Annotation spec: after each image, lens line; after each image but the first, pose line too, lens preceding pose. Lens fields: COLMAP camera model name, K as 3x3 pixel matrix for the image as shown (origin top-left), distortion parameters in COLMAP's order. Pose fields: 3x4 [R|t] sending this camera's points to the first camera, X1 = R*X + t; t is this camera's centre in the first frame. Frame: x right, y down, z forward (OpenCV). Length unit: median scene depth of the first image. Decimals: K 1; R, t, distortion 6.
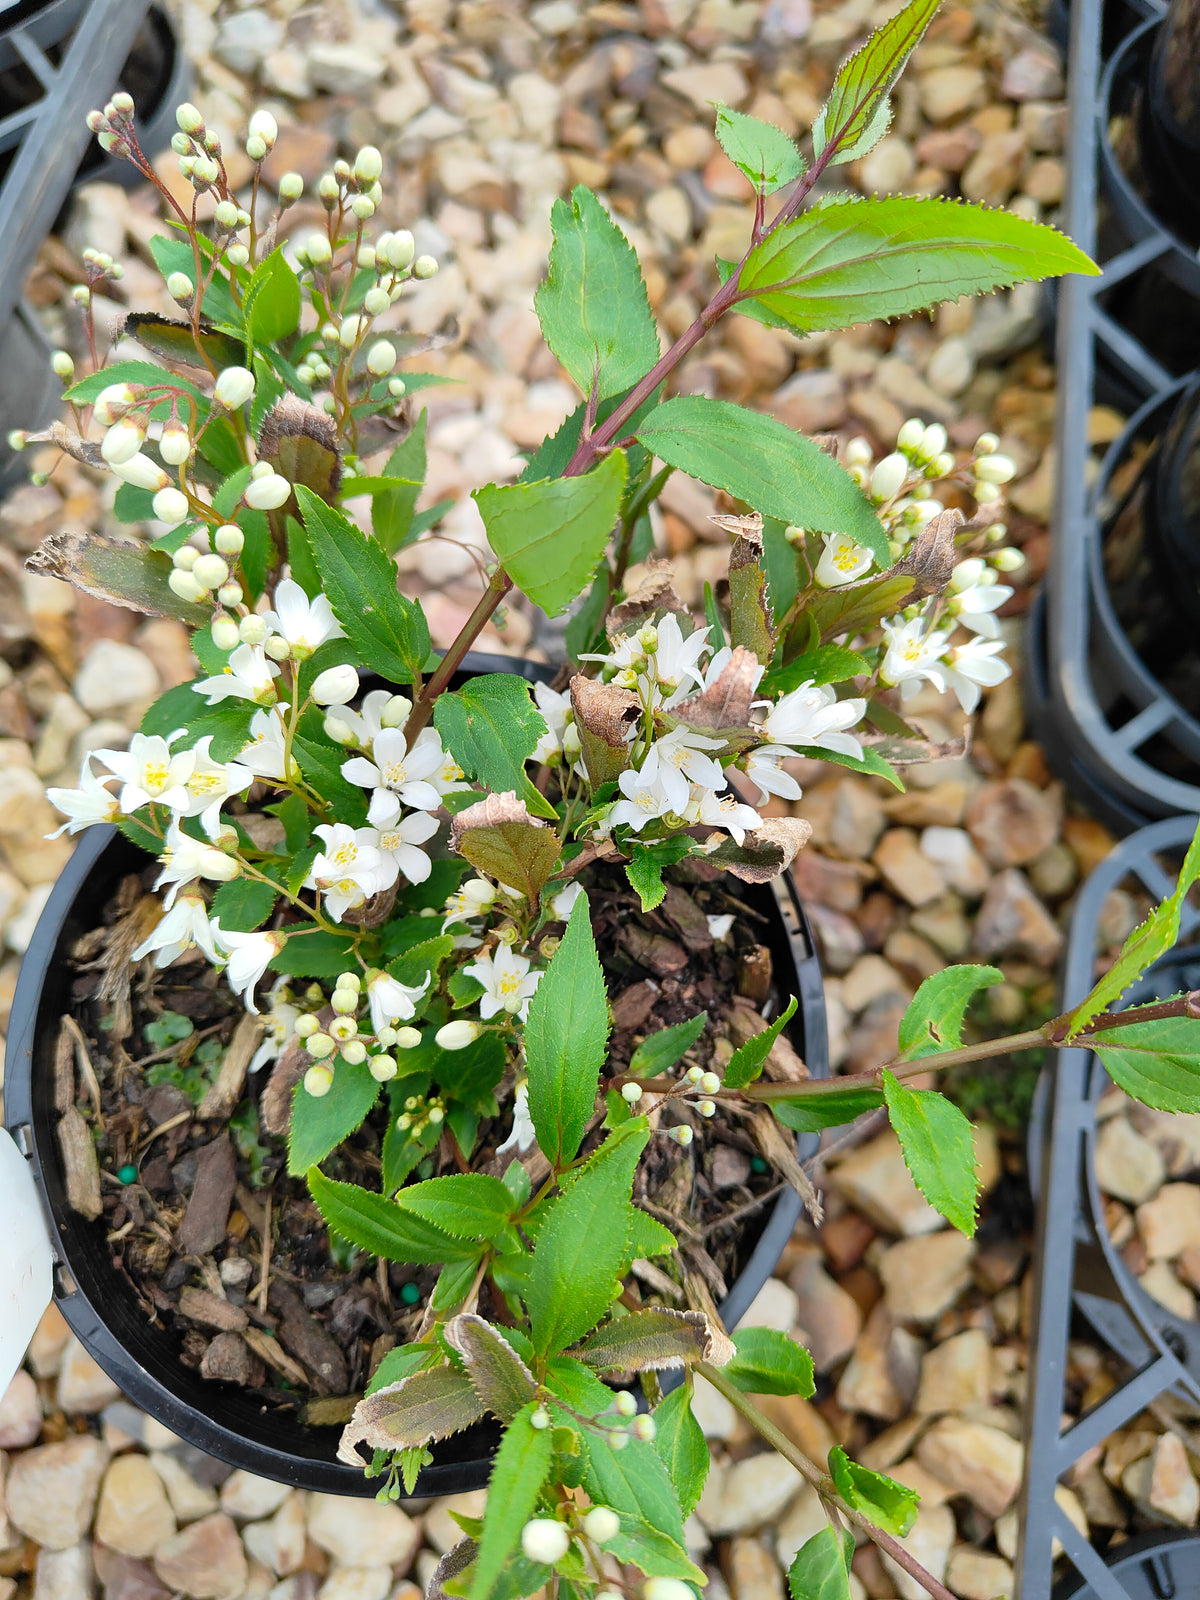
lens RADIAL K [[1187.6, 0, 594.8], [0, 1187.6, 798.7], [0, 0, 1]] dist [-0.023308, 0.000101]
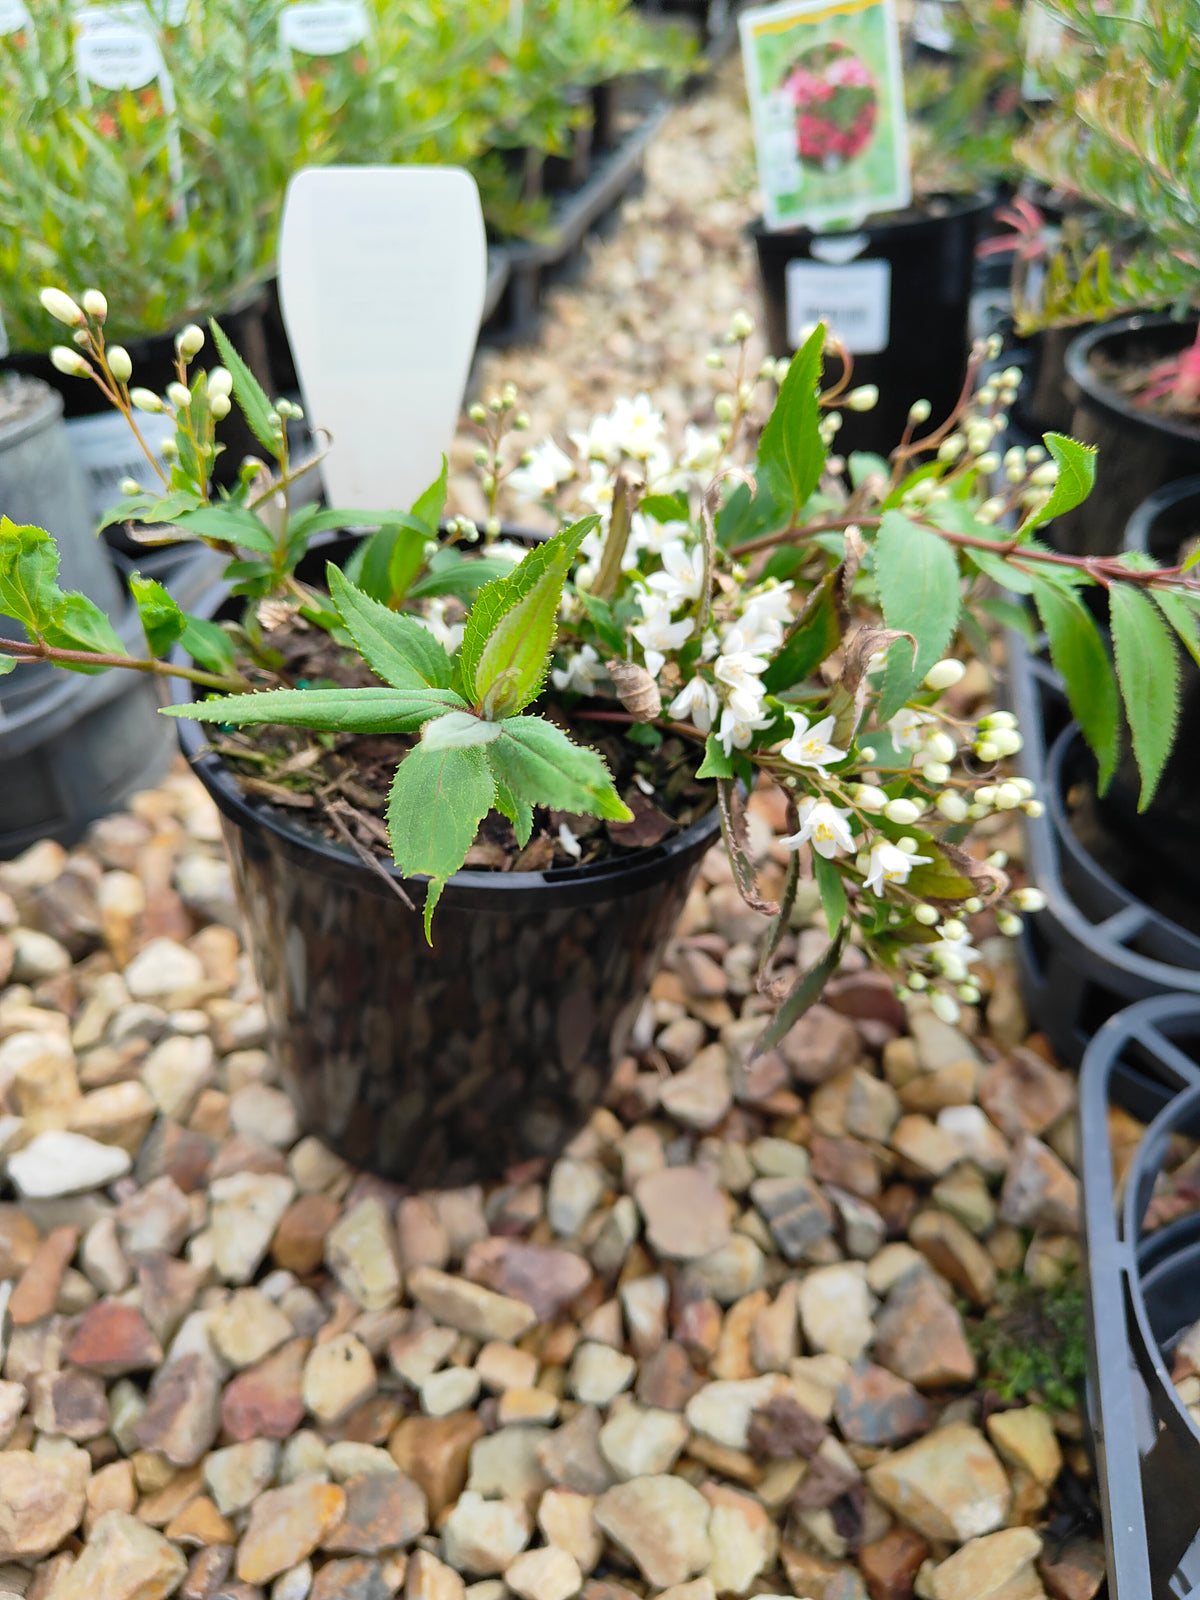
lens RADIAL K [[1191.4, 0, 594.8], [0, 1191.4, 806.0], [0, 0, 1]] dist [-0.026402, 0.002494]
pose [[0.998919, 0.023006, -0.040392, 0.026186], [-0.040500, 0.857240, -0.513322, 0.343922], [0.022816, 0.514403, 0.857245, 0.013654]]
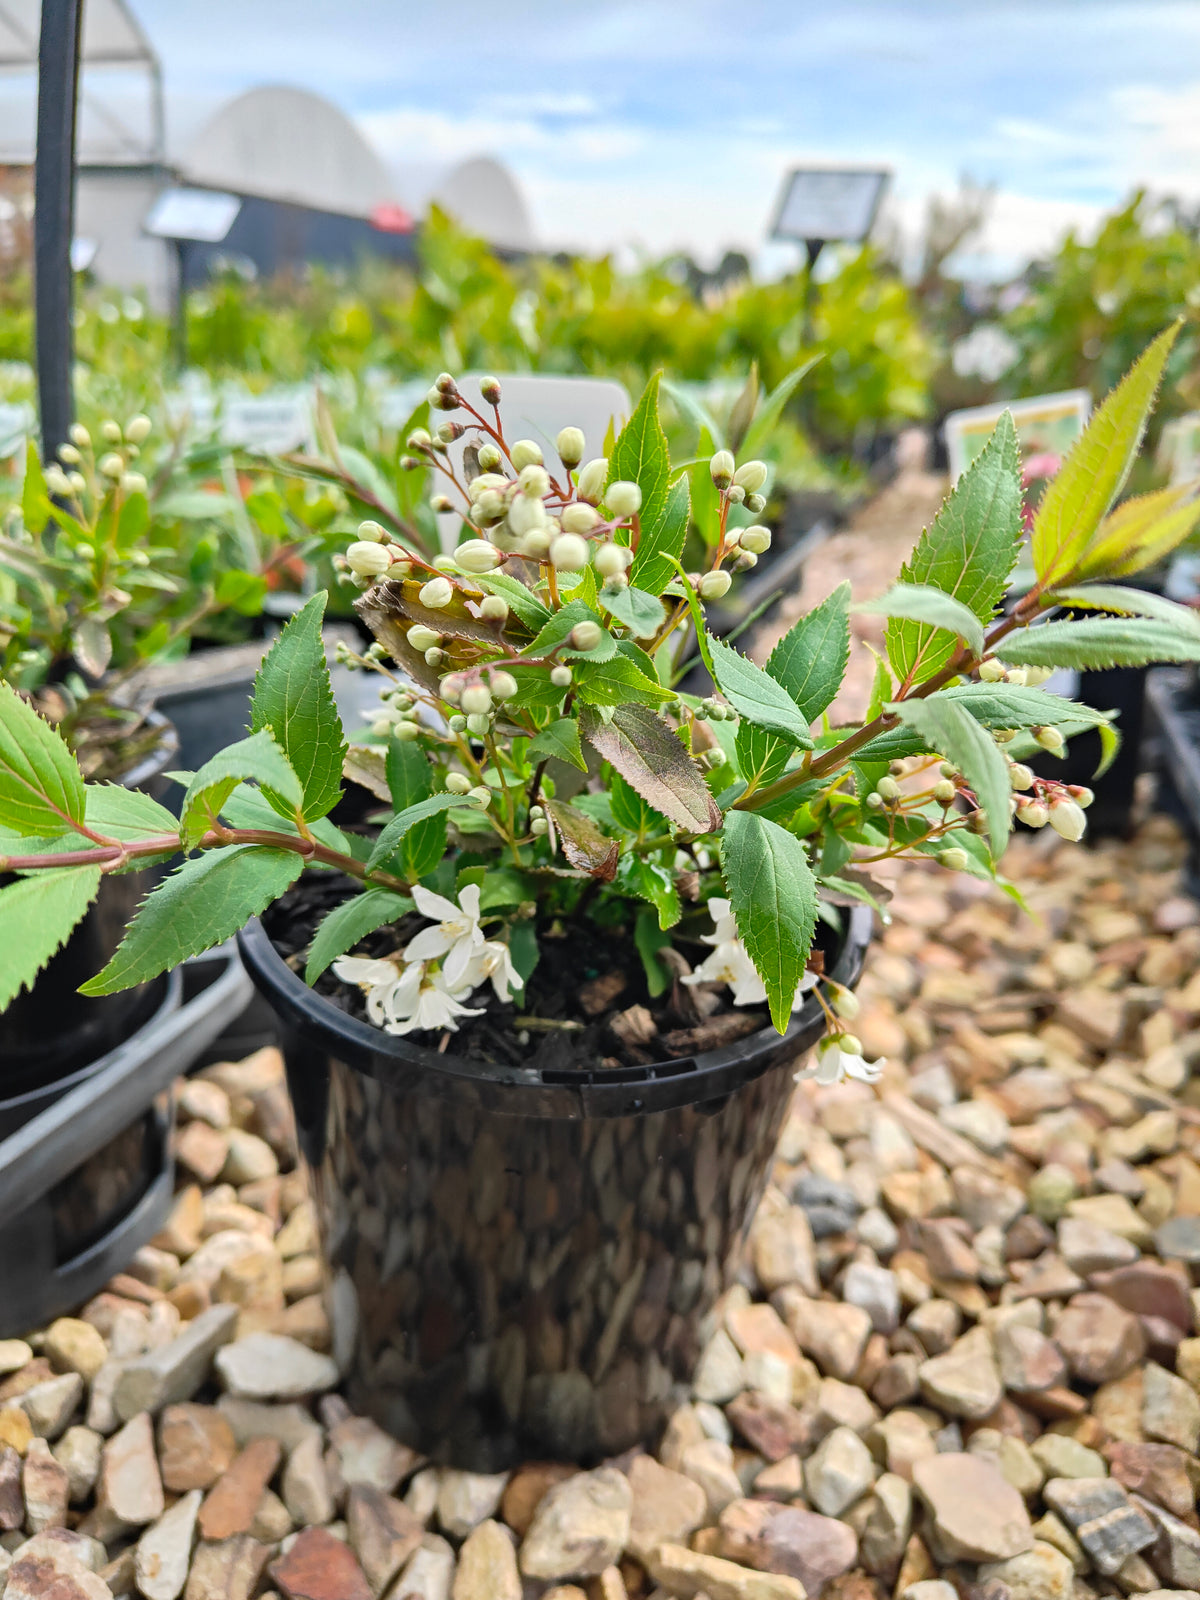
lens RADIAL K [[1194.4, 0, 591.0], [0, 1194.4, 798.7], [0, 0, 1]] dist [-0.035239, 0.012353]
pose [[0.987860, 0.093366, -0.124160, -0.144059], [-0.155171, 0.631185, -0.759953, 0.488430], [0.007414, 0.769993, 0.638010, 0.106109]]
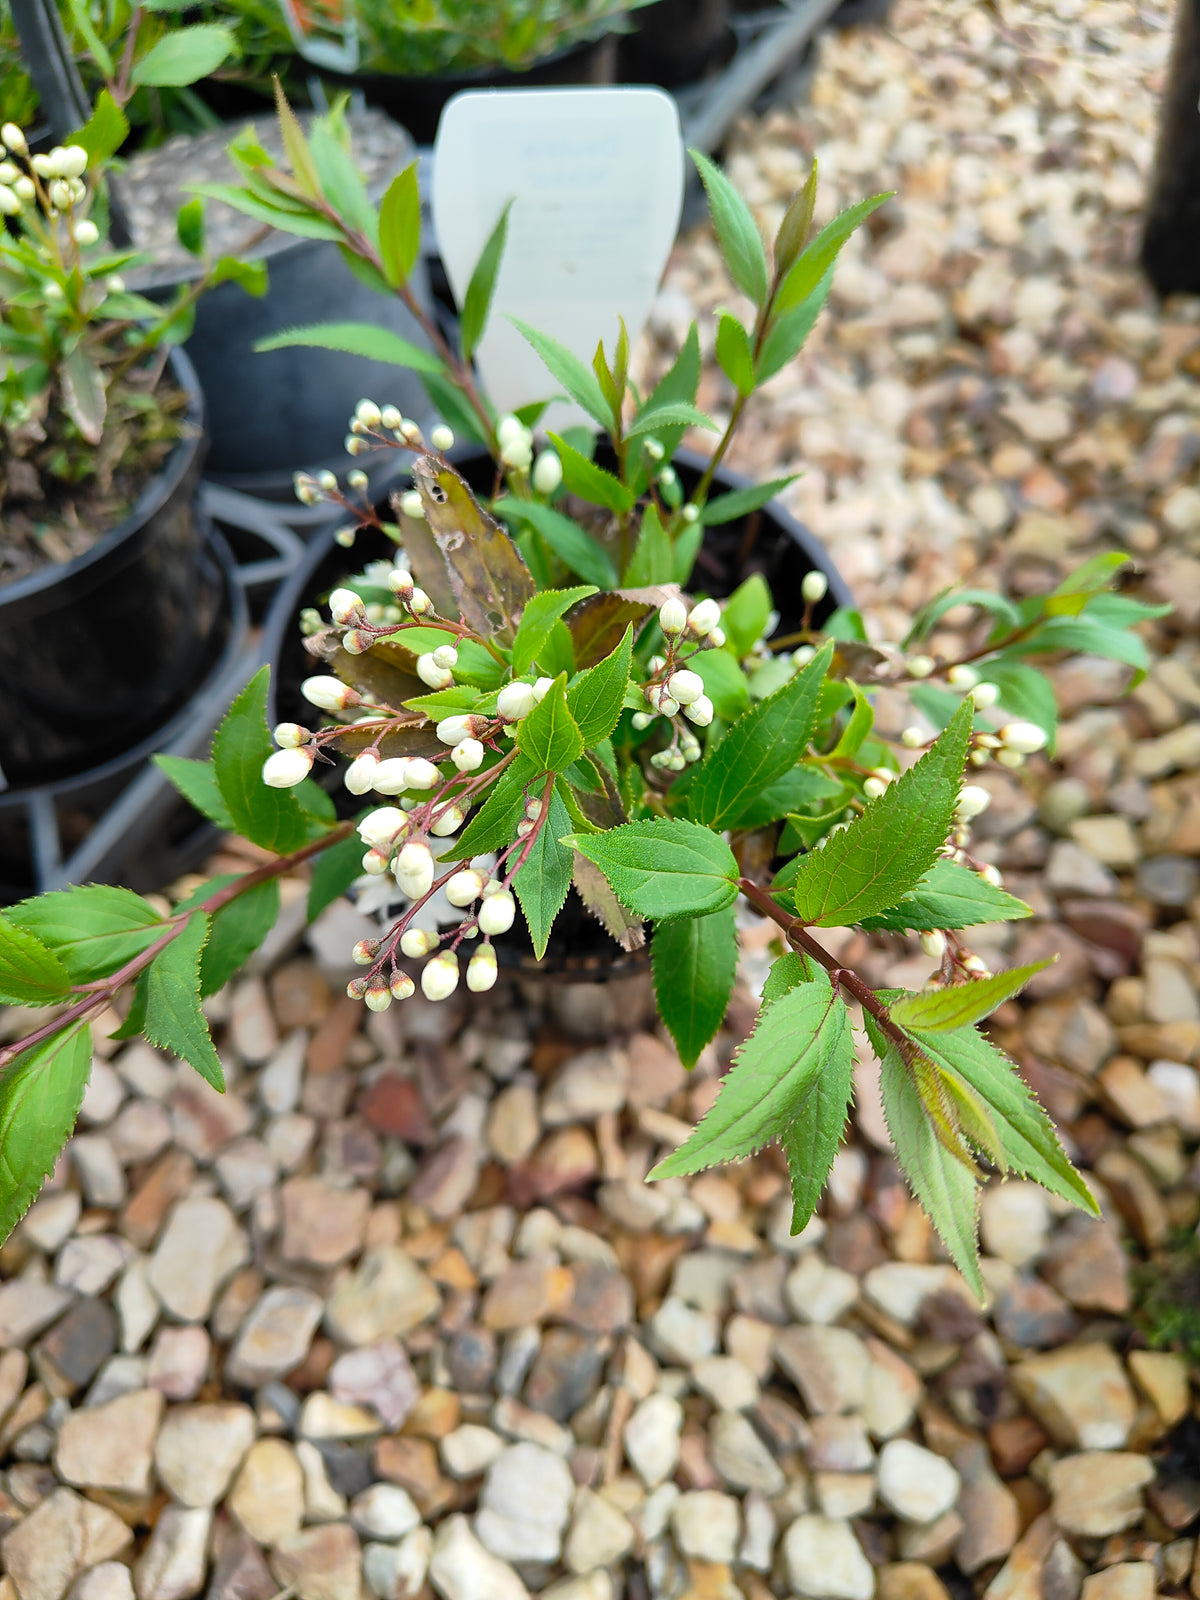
lens RADIAL K [[1194.4, 0, 591.0], [0, 1194.4, 798.7], [0, 0, 1]] dist [-0.035239, 0.012353]
pose [[0.962436, 0.235478, -0.135155, -0.116189], [-0.261561, 0.937642, -0.228939, 0.185258], [0.072817, 0.255691, 0.964012, -0.101481]]
